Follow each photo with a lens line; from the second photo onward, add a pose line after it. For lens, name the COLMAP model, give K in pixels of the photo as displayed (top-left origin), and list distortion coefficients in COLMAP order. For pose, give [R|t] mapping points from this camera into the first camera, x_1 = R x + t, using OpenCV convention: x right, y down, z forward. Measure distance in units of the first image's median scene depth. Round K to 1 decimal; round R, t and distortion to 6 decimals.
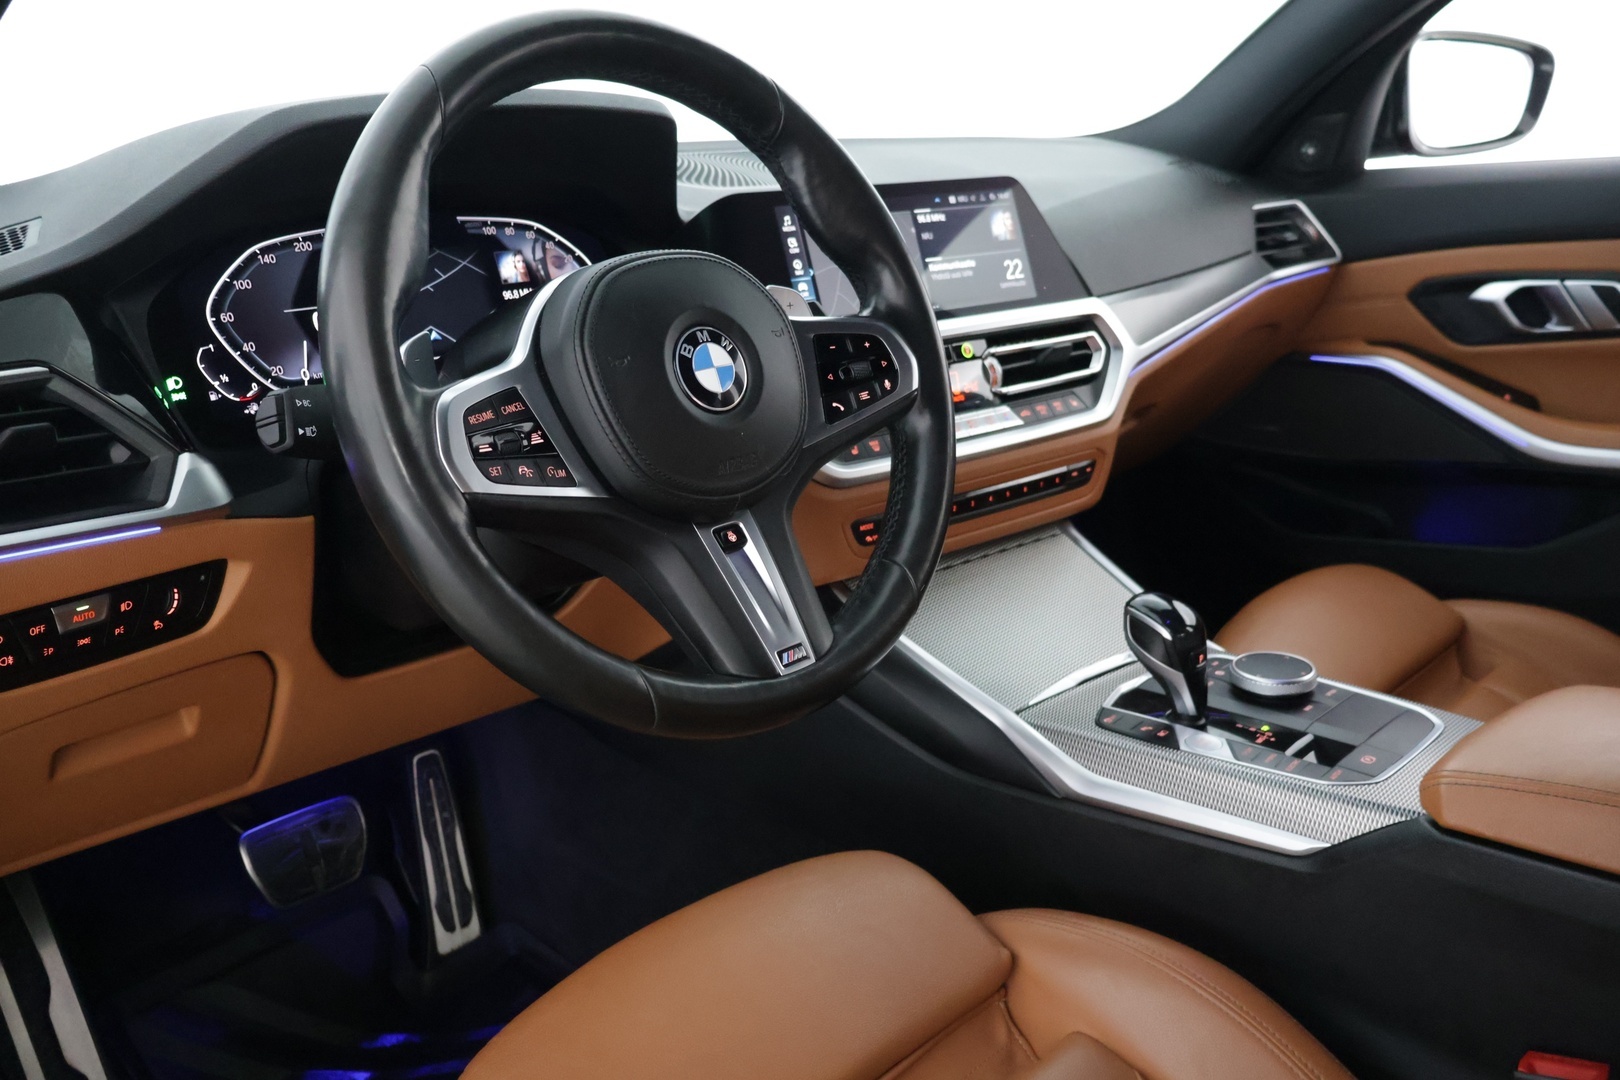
lens RADIAL K [[1352.5, 0, 800.2], [0, 1352.5, 543.0], [0, 0, 1]] dist [0.004915, 0.001919]
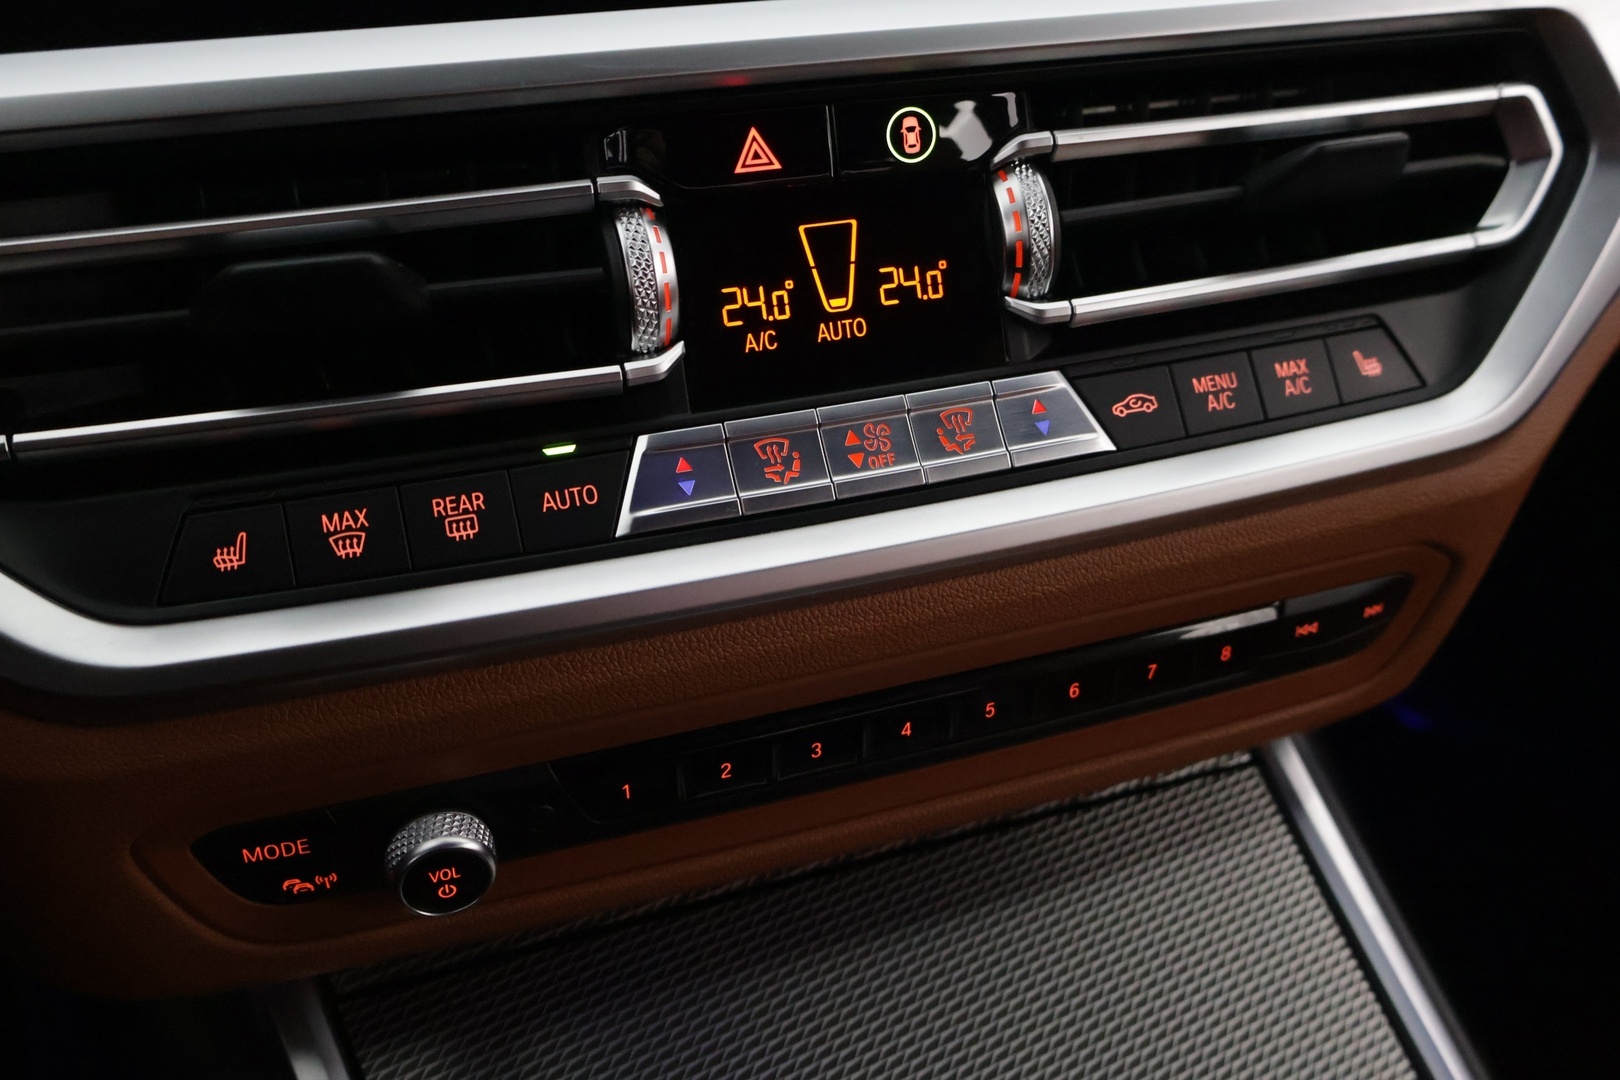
lens RADIAL K [[1521.8, 0, 819.8], [0, 1521.8, 554.1], [0, 0, 1]] dist [0.014410, 0.000000]
pose [[0.954166, 0.193417, -0.228378, 0.215935], [-0.128926, 0.954311, 0.269570, -0.166069], [0.270083, -0.227770, 0.935508, 0.844382]]
